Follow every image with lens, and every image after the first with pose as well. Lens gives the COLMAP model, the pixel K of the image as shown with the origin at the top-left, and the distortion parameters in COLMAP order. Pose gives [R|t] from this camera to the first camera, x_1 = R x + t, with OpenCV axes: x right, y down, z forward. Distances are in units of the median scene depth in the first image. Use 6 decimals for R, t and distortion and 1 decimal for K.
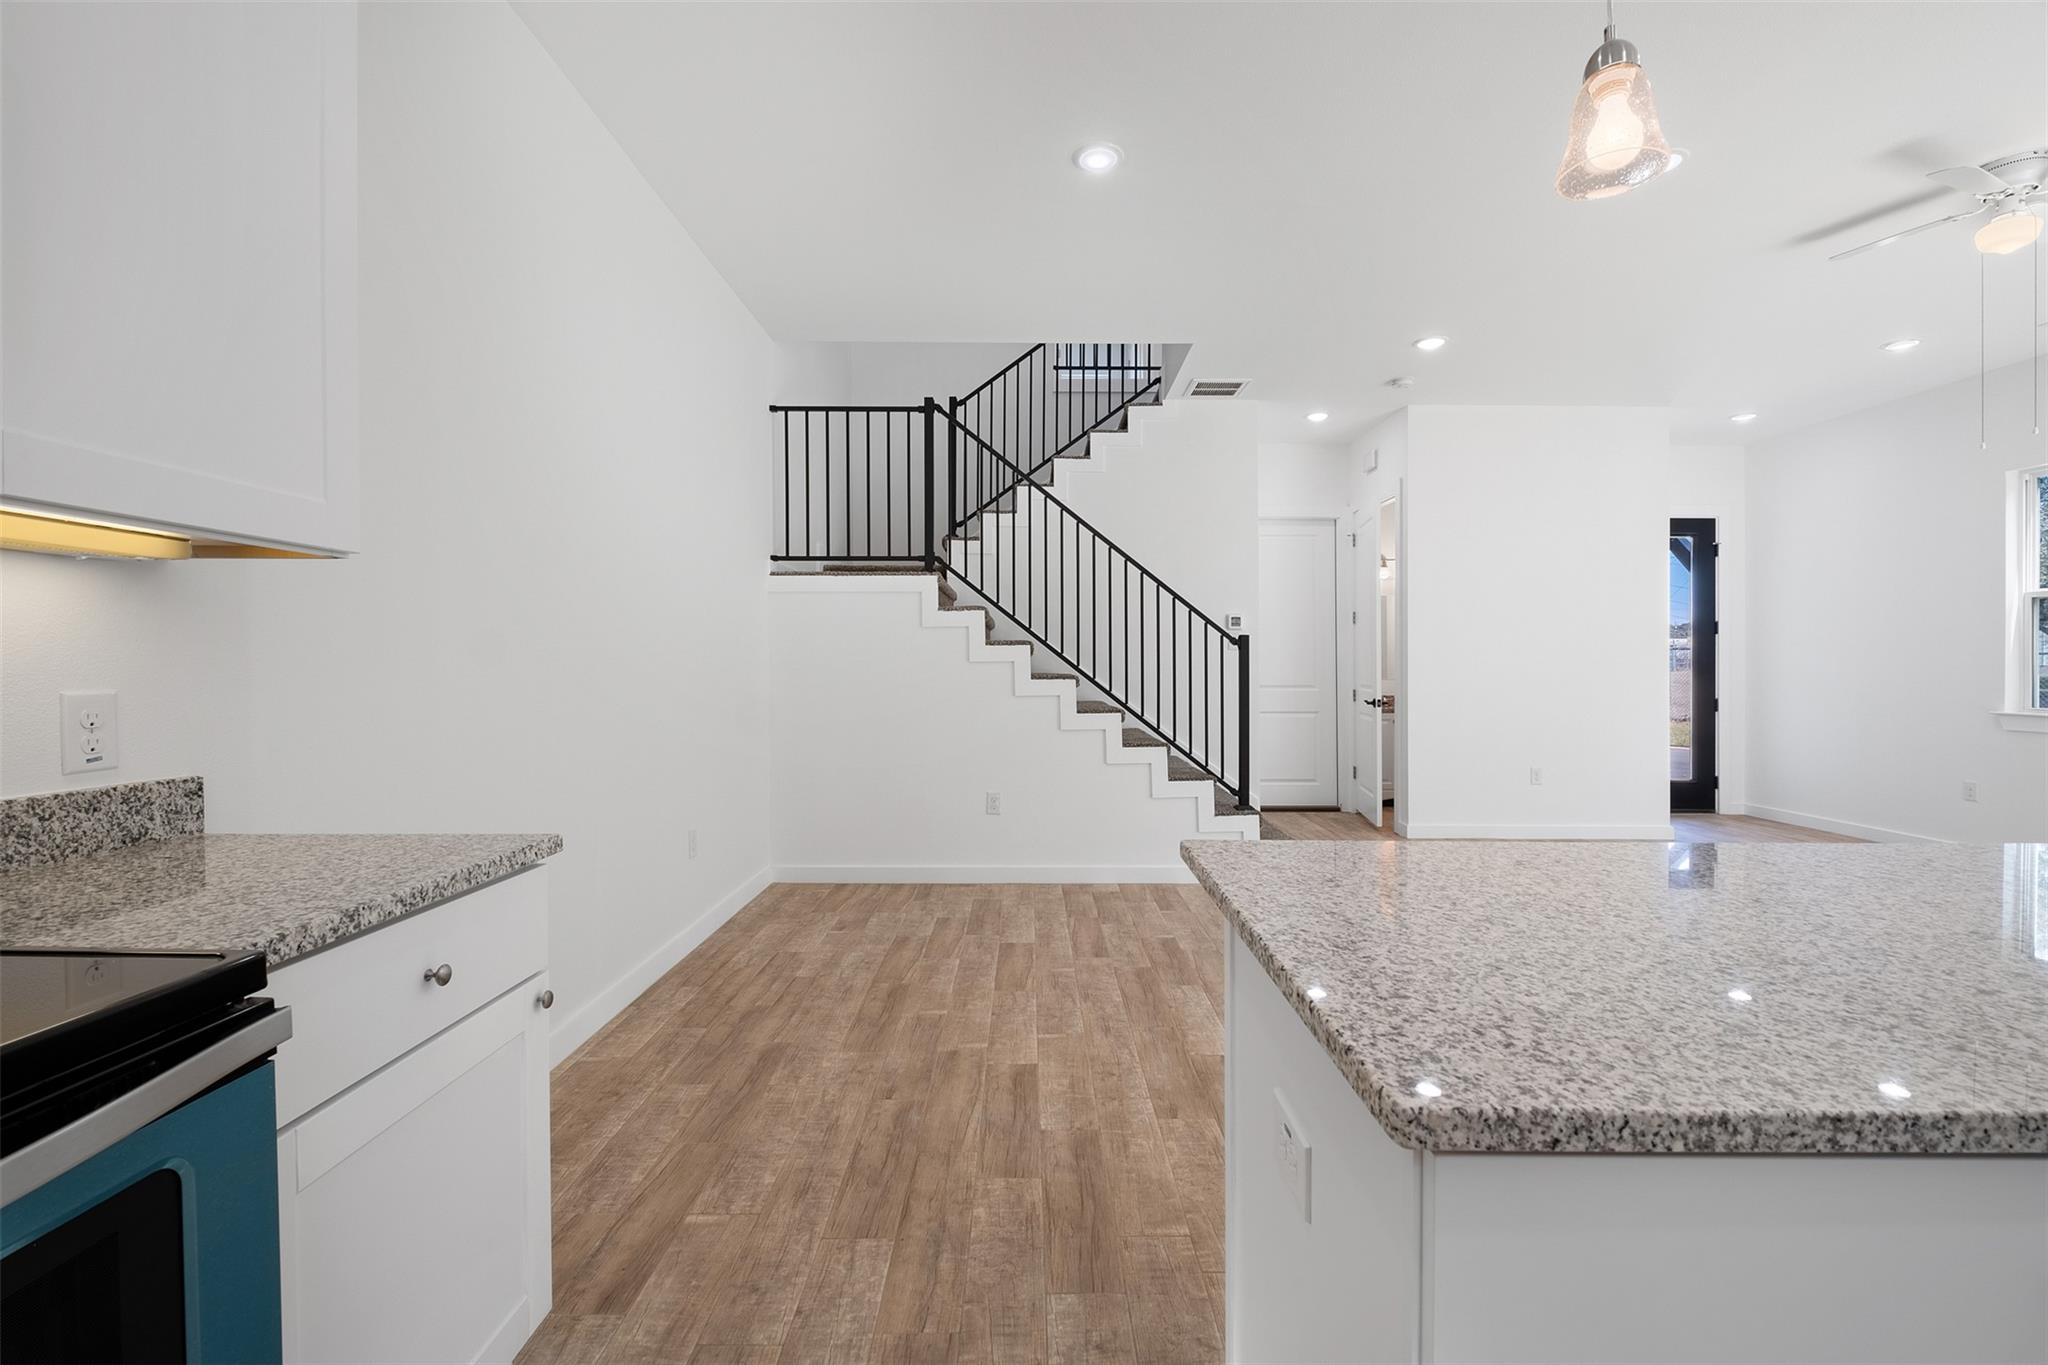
lens RADIAL K [[899.8, 0, 1018.7], [0, 899.8, 675.6], [0, 0, 1]] dist [-0.009823, -0.000134]
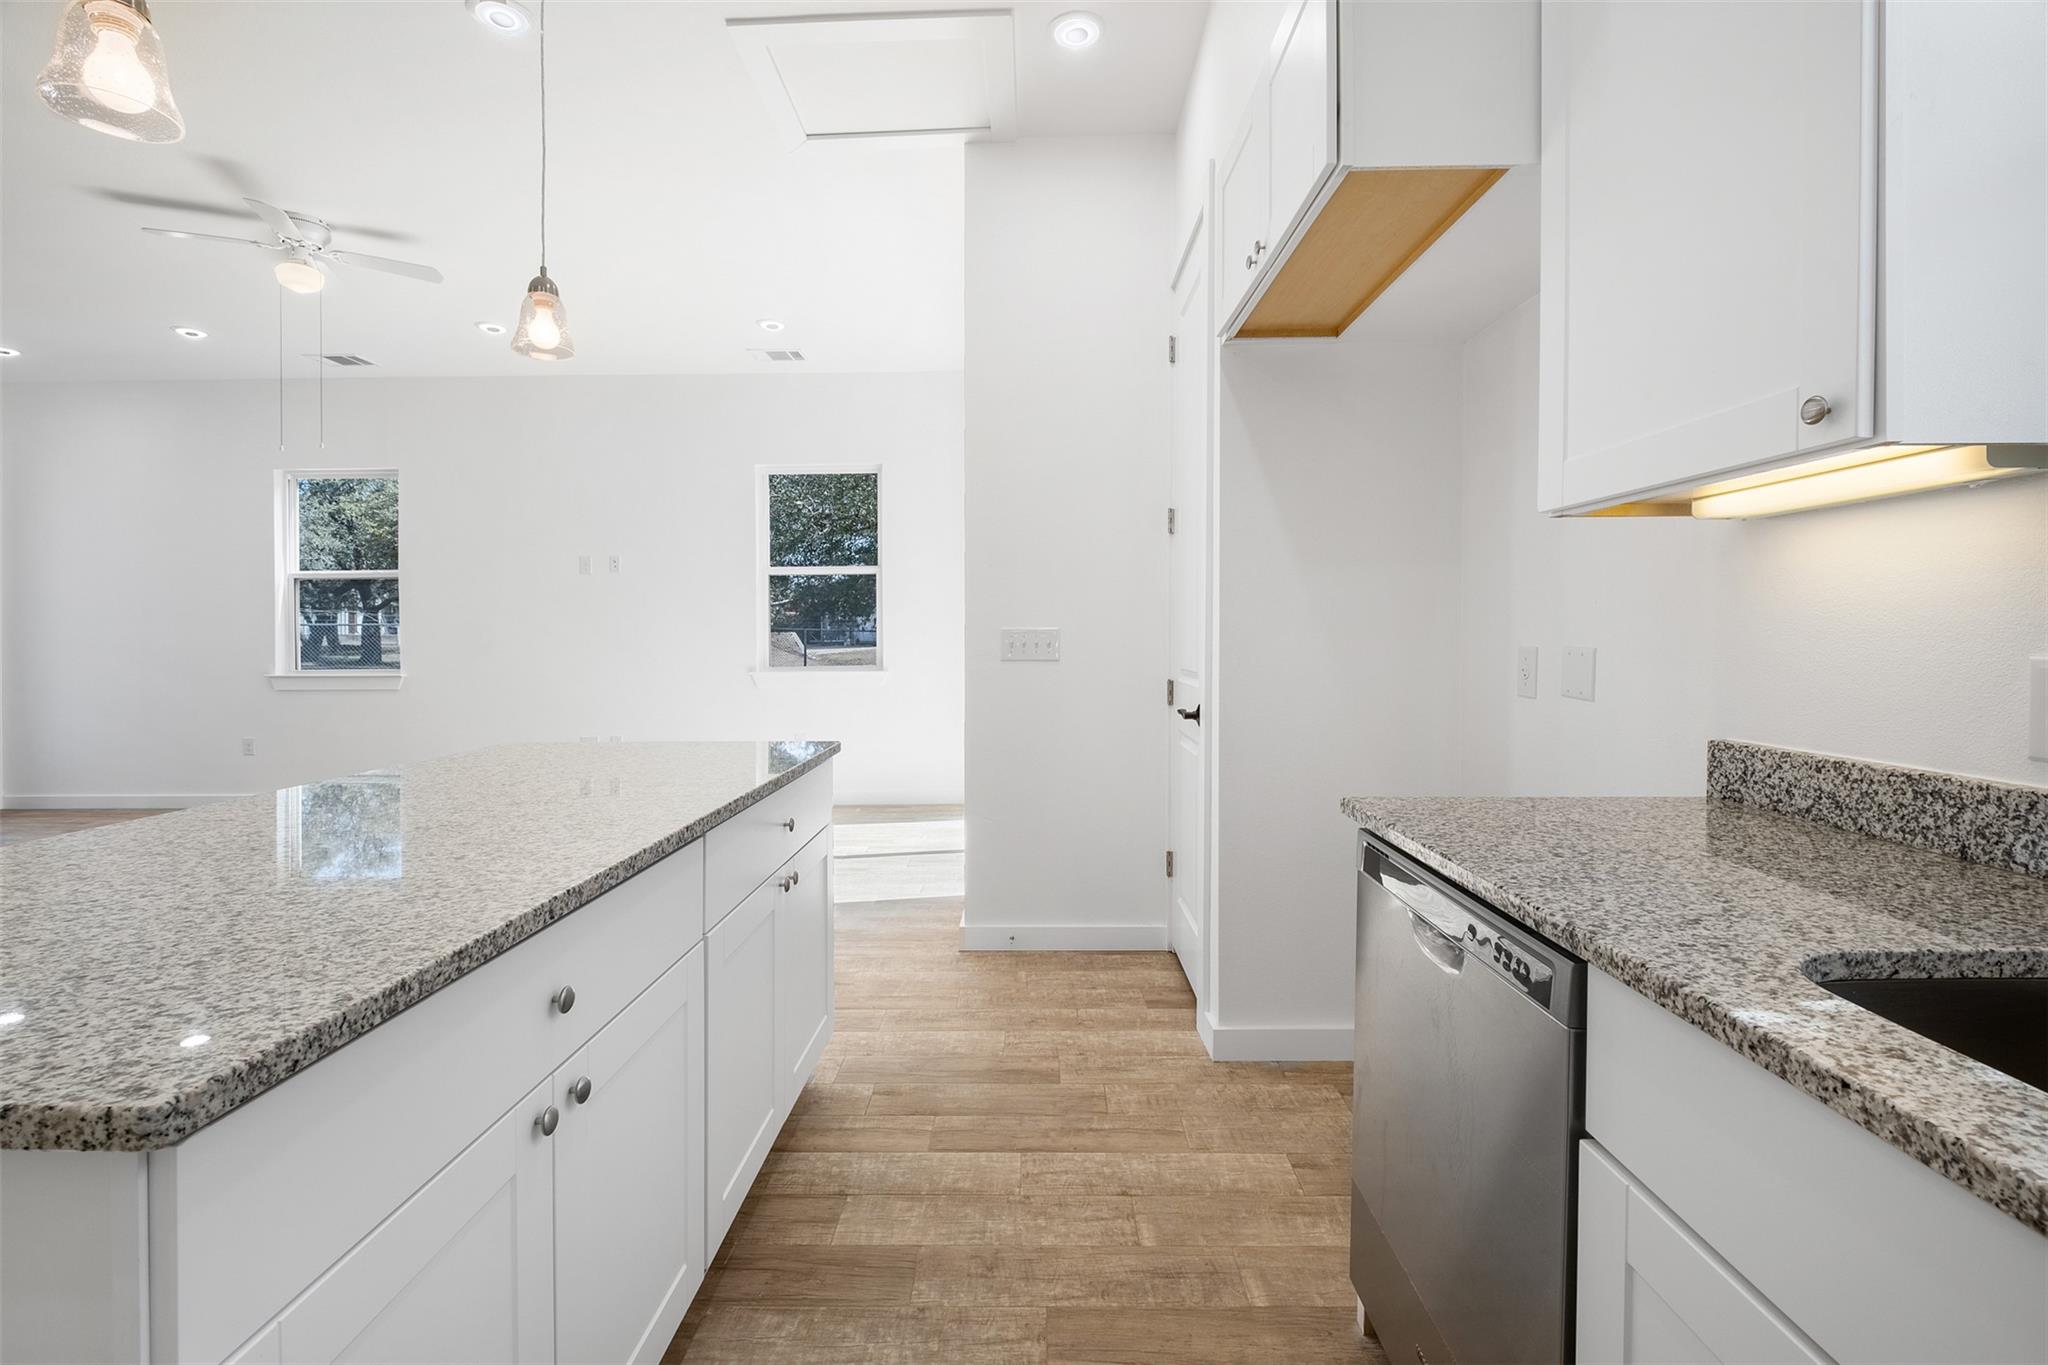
lens RADIAL K [[887.3, 0, 1032.2], [0, 887.3, 669.4], [0, 0, 1]] dist [-0.002497, -0.000266]
pose [[-0.007254, -0.041069, 0.999130, -0.496070], [0.013252, 0.999065, 0.041163, -0.005898], [-0.999886, 0.013539, -0.006703, 0.076034]]
